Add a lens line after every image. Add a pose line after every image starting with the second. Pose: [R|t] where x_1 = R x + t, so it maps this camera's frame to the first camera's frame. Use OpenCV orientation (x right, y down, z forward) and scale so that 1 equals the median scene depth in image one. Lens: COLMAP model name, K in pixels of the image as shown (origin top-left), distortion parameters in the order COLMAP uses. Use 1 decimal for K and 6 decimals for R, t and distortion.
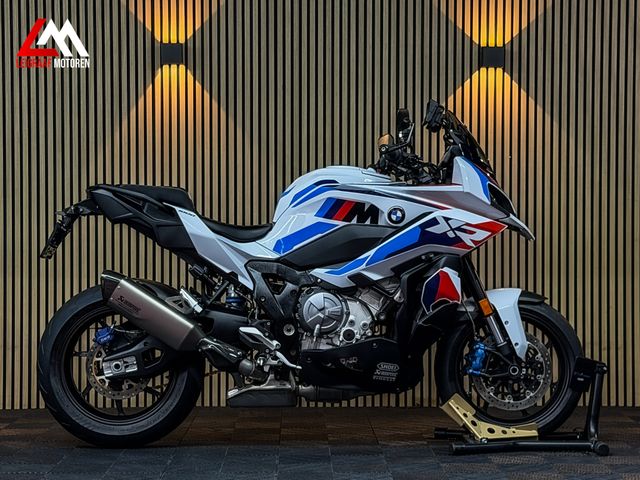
lens RADIAL K [[1399.1, 0, 321.6], [0, 1399.1, 245.3], [0, 0, 1]] dist [0.109265, 0.000000]
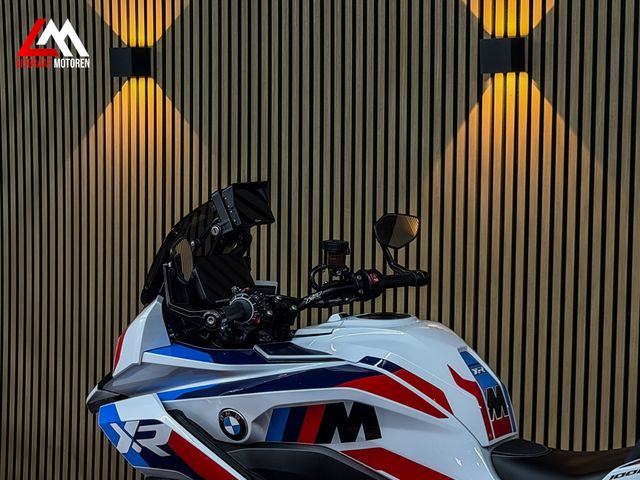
lens RADIAL K [[1402.9, 0, 317.9], [0, 1402.9, 240.1], [0, 0, 1]] dist [0.136181, 0.000000]
pose [[0.819575, 0.061111, -0.569704, 0.225671], [-0.016156, 0.996365, 0.083635, -0.133756], [0.572744, -0.059341, 0.817584, 0.566078]]
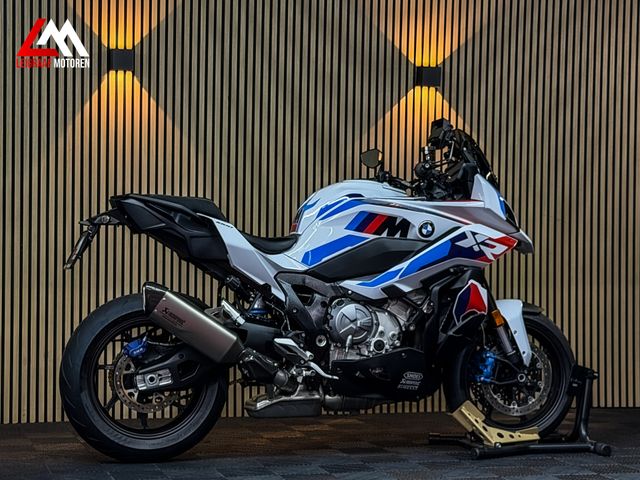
lens RADIAL K [[1399.1, 0, 321.0], [0, 1399.1, 243.4], [0, 0, 1]] dist [0.109265, 0.000000]
pose [[0.966333, 0.010662, 0.257075, -0.279488], [-0.009474, 0.999938, -0.005861, -0.004189], [-0.257122, 0.003228, 0.966374, 0.017585]]
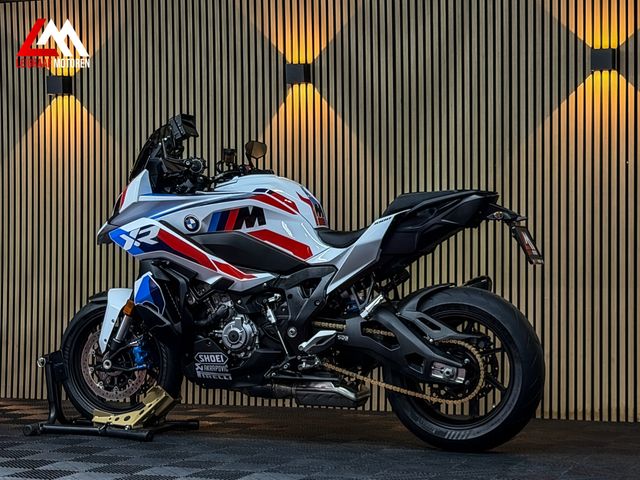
lens RADIAL K [[1402.9, 0, 317.2], [0, 1402.9, 233.8], [0, 0, 1]] dist [0.136181, 0.000000]
pose [[0.916303, -0.003929, -0.400467, 0.415809], [-0.002990, 0.999857, -0.016651, 0.002775], [0.400475, 0.016455, 0.916160, 0.042765]]
